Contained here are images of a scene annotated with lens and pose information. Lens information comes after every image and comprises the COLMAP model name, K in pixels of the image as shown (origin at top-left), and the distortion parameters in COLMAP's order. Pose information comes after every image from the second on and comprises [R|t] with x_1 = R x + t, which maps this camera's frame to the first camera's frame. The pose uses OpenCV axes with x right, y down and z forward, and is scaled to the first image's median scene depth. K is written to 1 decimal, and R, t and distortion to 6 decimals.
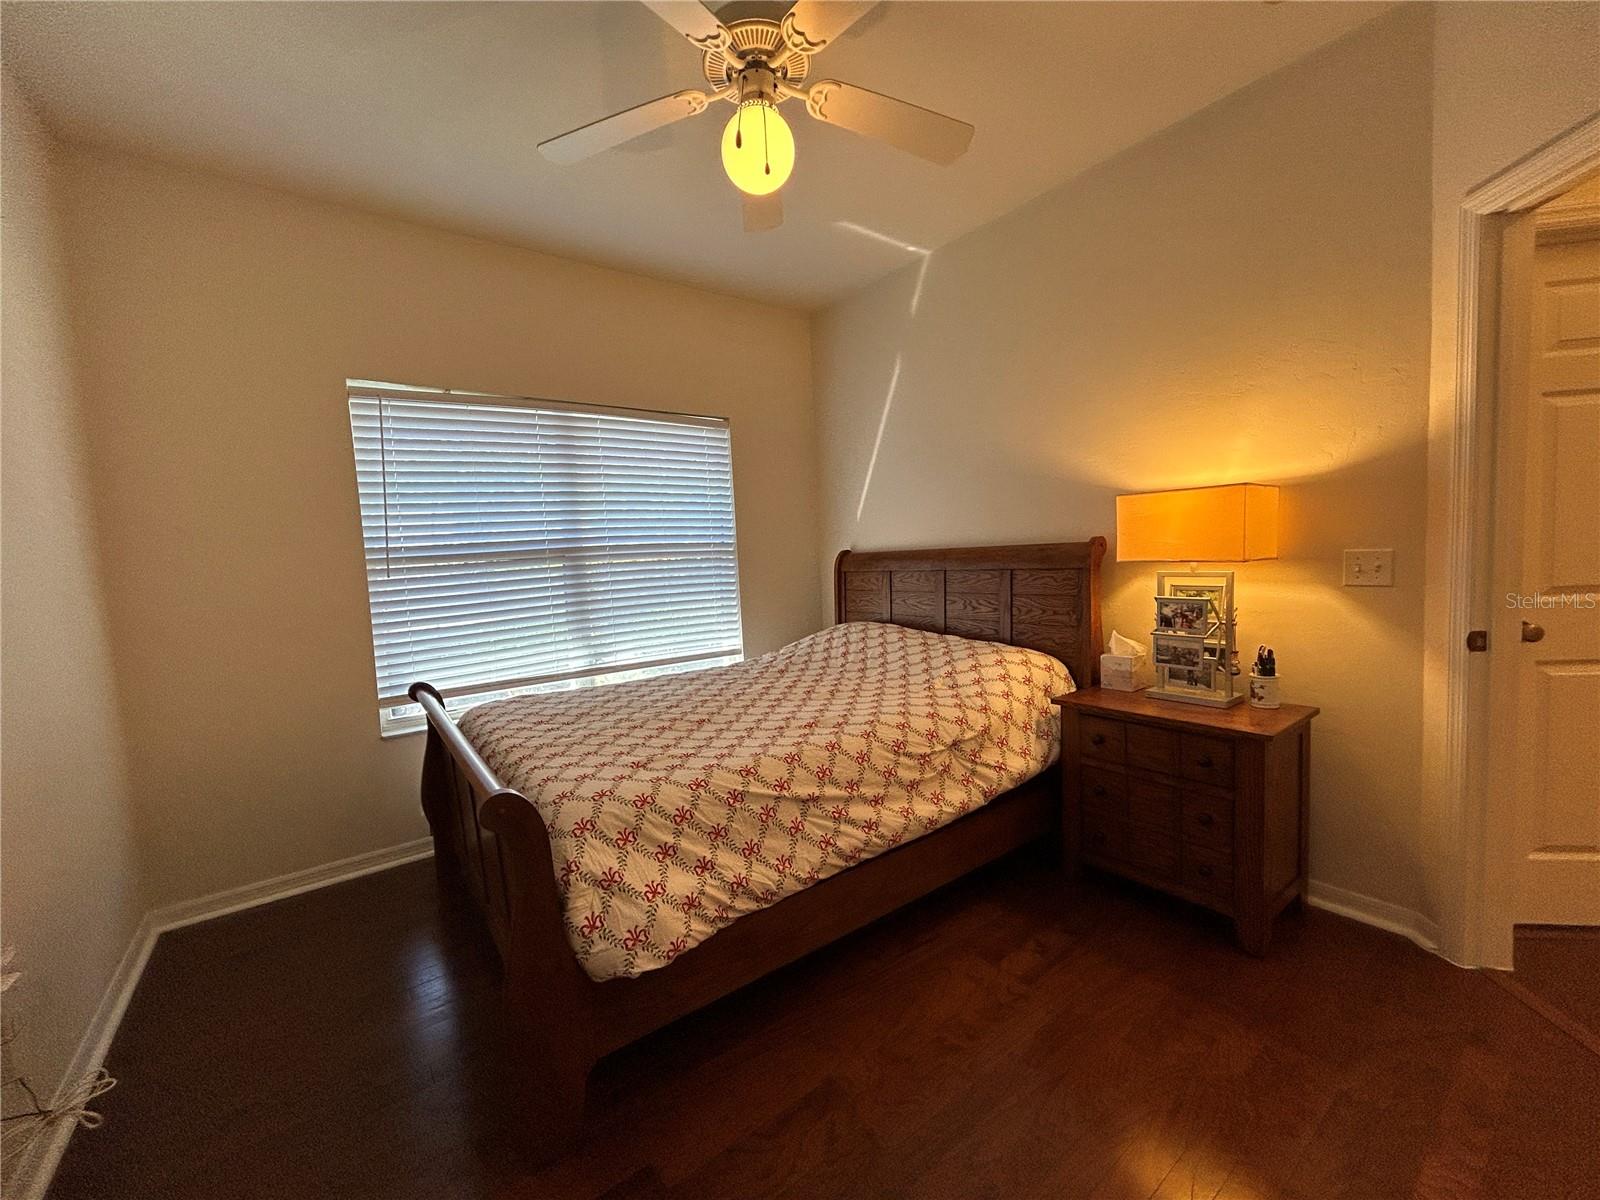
lens RADIAL K [[639.9, 0, 800.0], [0, 639.9, 600.0], [0, 0, 1]] dist [-0.009083, 0.007793]
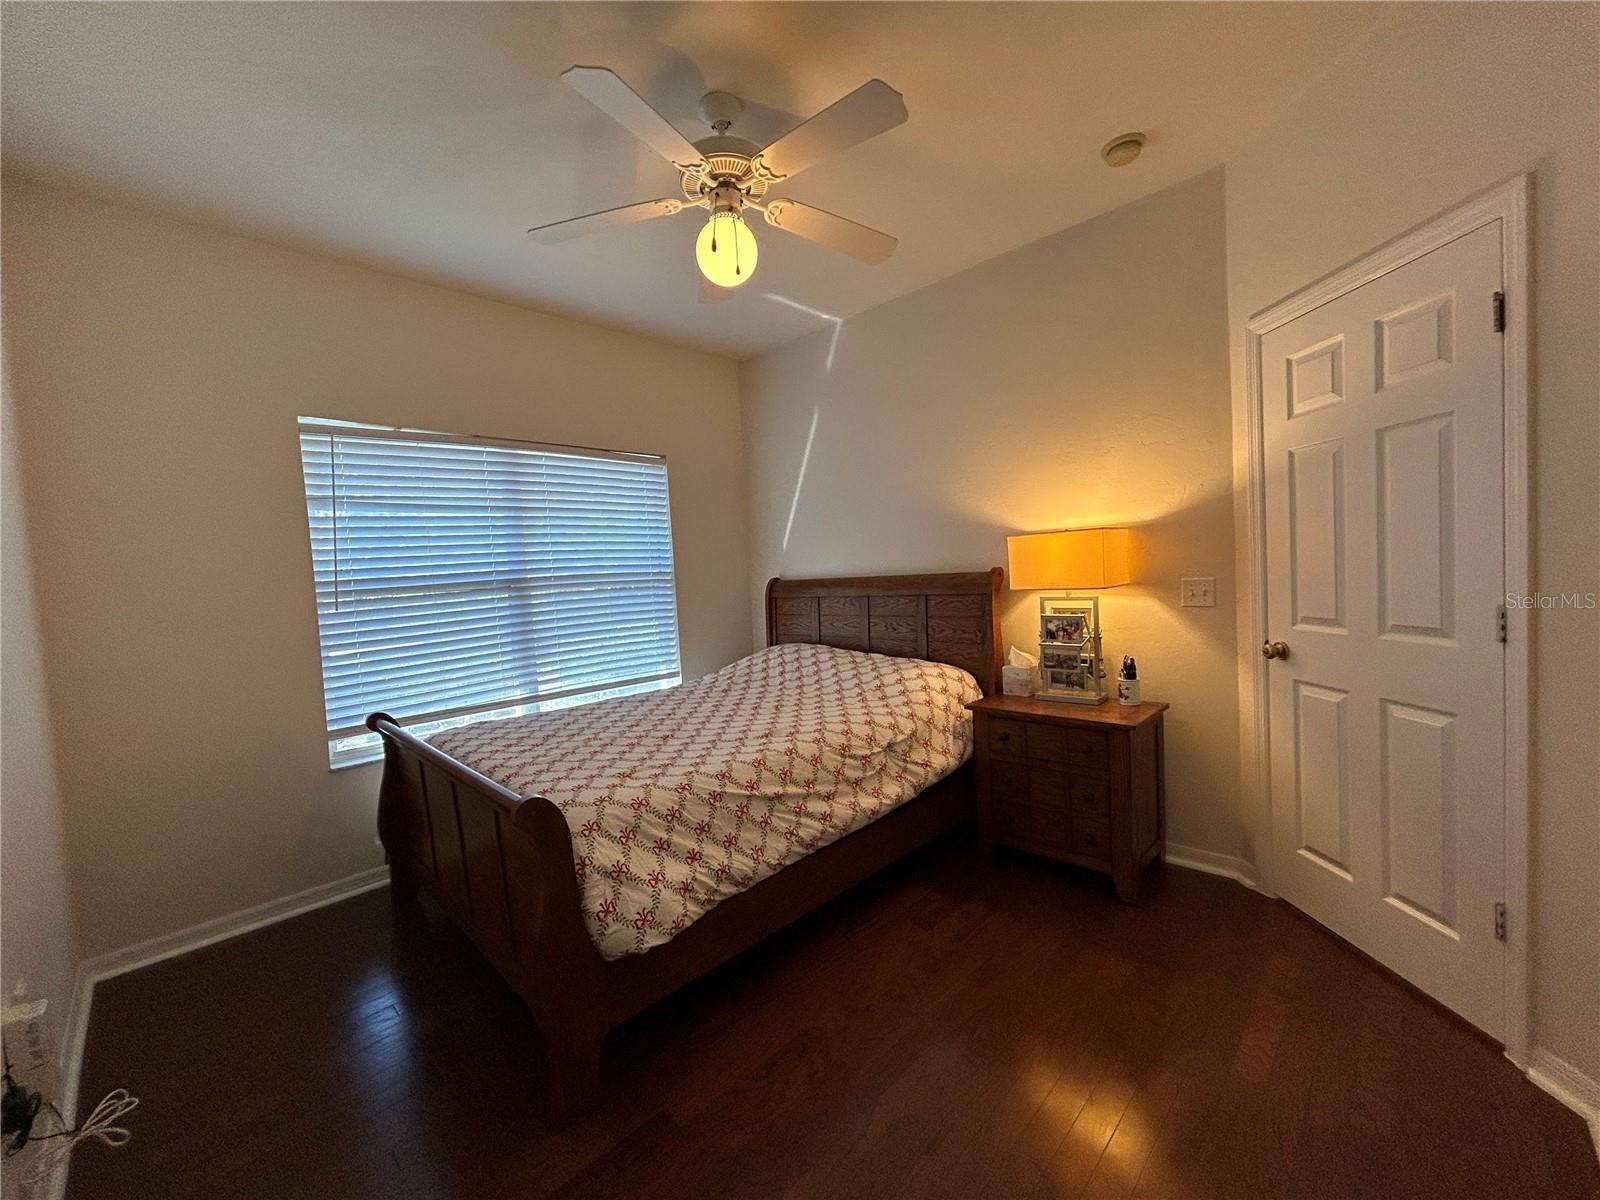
lens RADIAL K [[639.9, 0, 800.0], [0, 639.9, 600.0], [0, 0, 1]] dist [-0.009083, 0.007793]
pose [[0.988375, -0.013083, 0.151473, -0.100195], [0.018257, 0.999295, -0.032820, -0.007189], [-0.150936, 0.035204, 0.987916, -0.152349]]
